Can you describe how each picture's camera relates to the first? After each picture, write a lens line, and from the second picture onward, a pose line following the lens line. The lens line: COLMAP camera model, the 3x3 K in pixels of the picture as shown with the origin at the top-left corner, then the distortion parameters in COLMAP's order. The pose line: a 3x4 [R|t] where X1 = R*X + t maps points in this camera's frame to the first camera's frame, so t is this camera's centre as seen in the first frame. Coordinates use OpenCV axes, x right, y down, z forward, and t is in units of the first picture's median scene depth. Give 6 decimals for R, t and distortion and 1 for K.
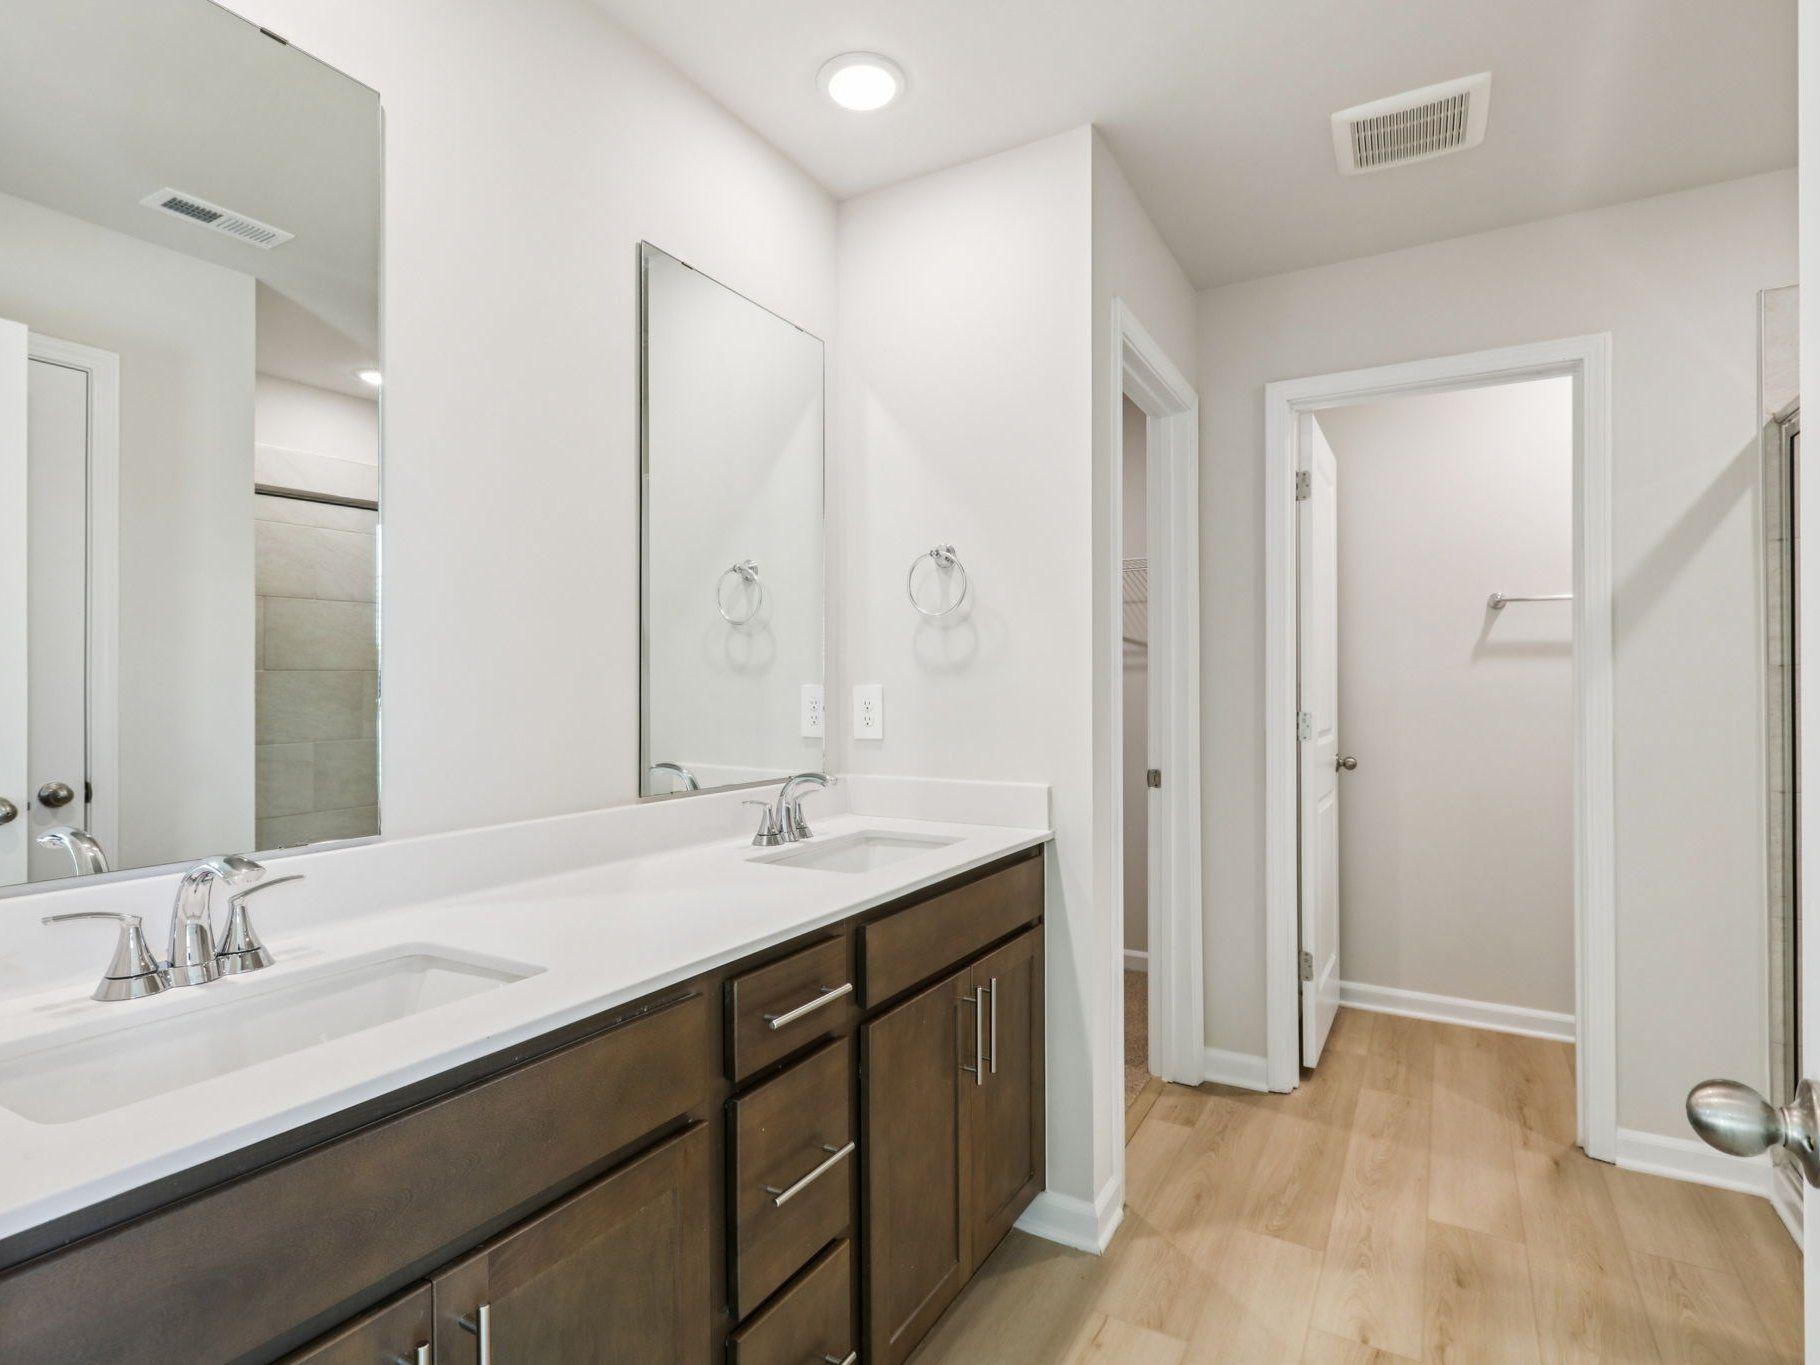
lens RADIAL K [[940.5, 0, 910.3], [0, 940.5, 698.6], [0, 0, 1]] dist [0.001677, -0.000220]
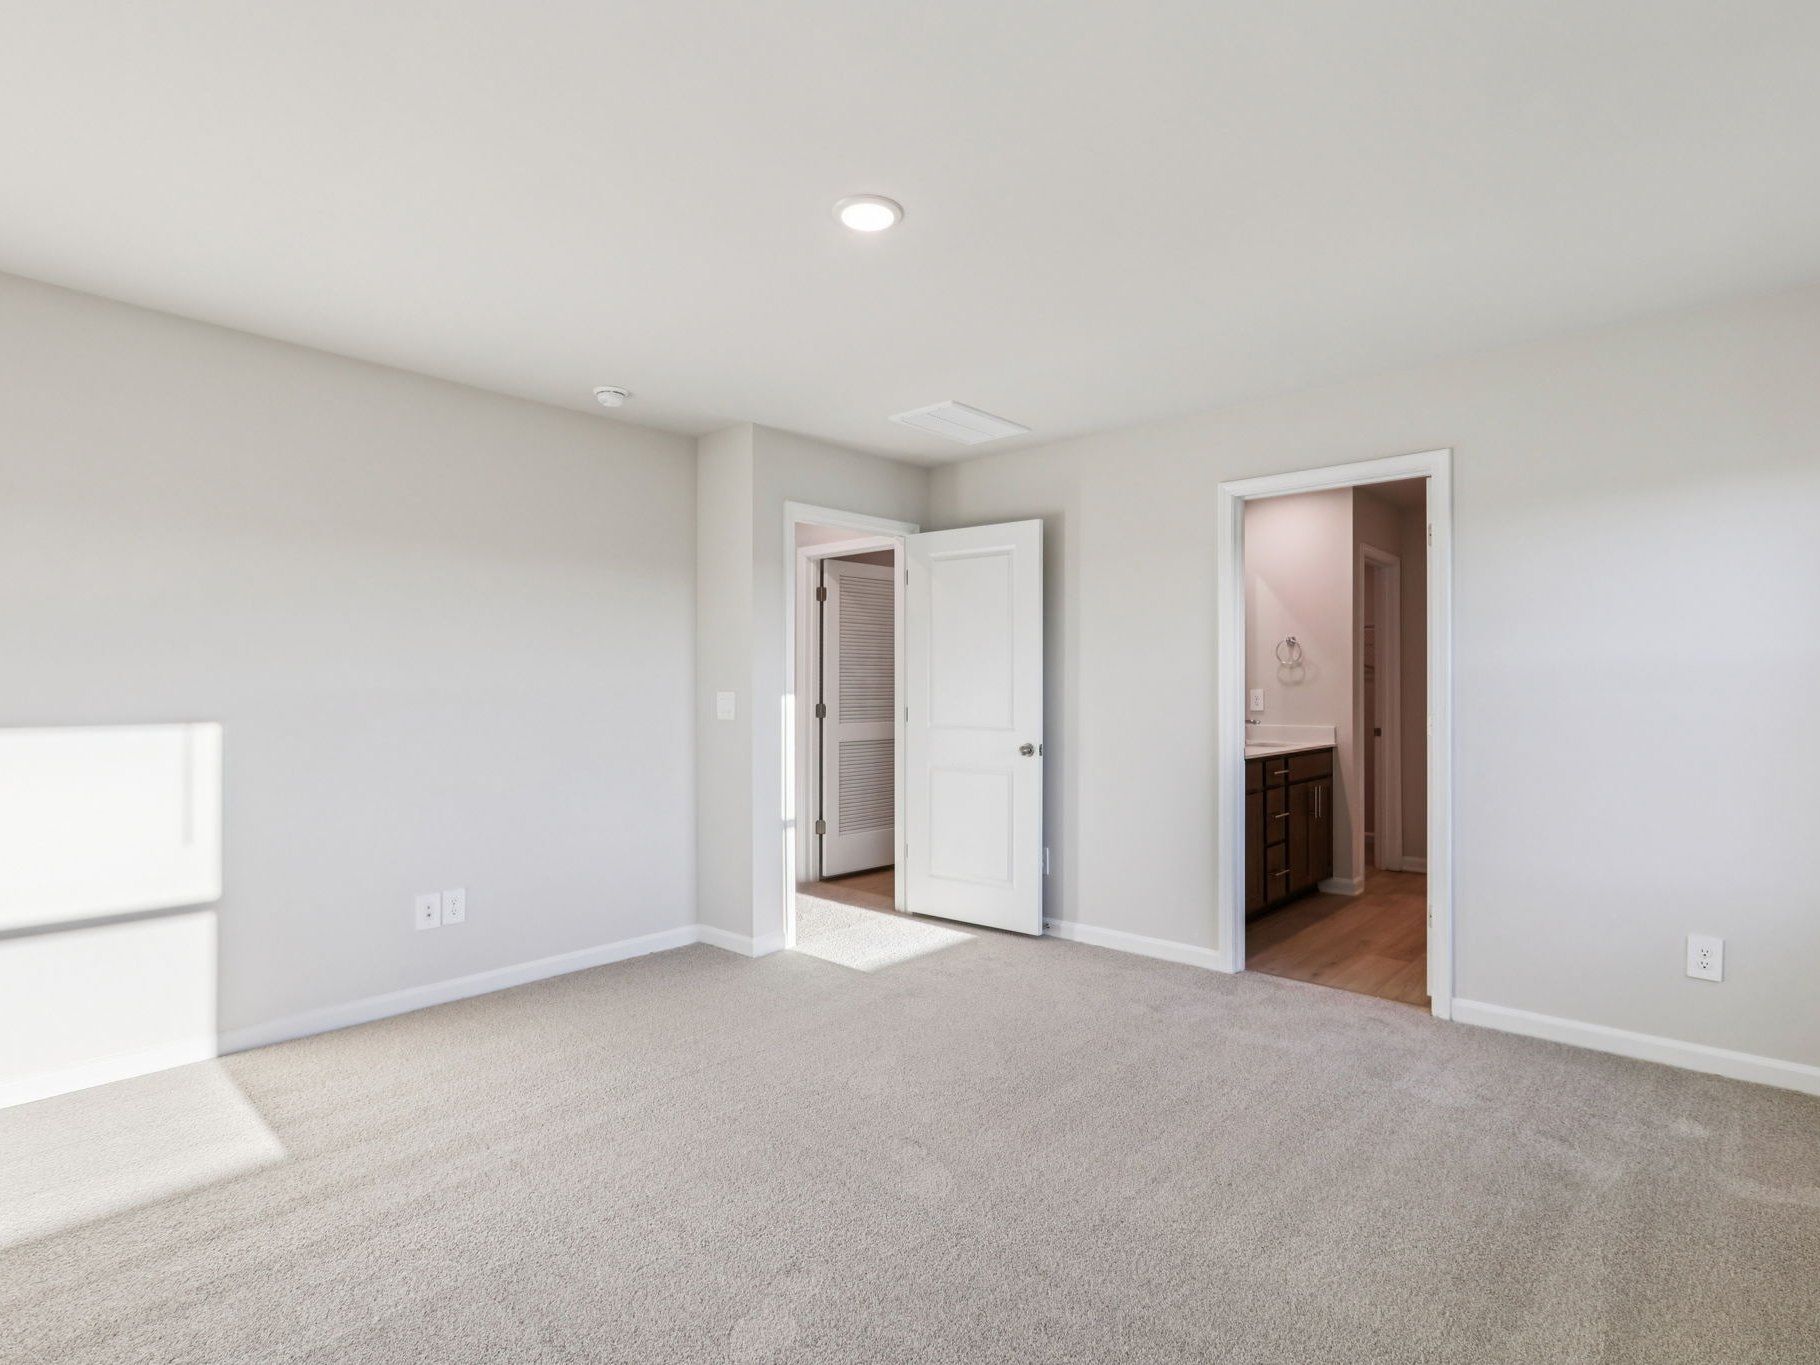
lens RADIAL K [[940.5, 0, 910.3], [0, 940.5, 698.6], [0, 0, 1]] dist [0.001677, -0.000220]
pose [[0.977080, -0.000849, -0.212870, -0.451239], [0.001634, 0.999992, 0.003512, -0.000587], [0.212865, -0.003779, 0.977074, -1.832614]]
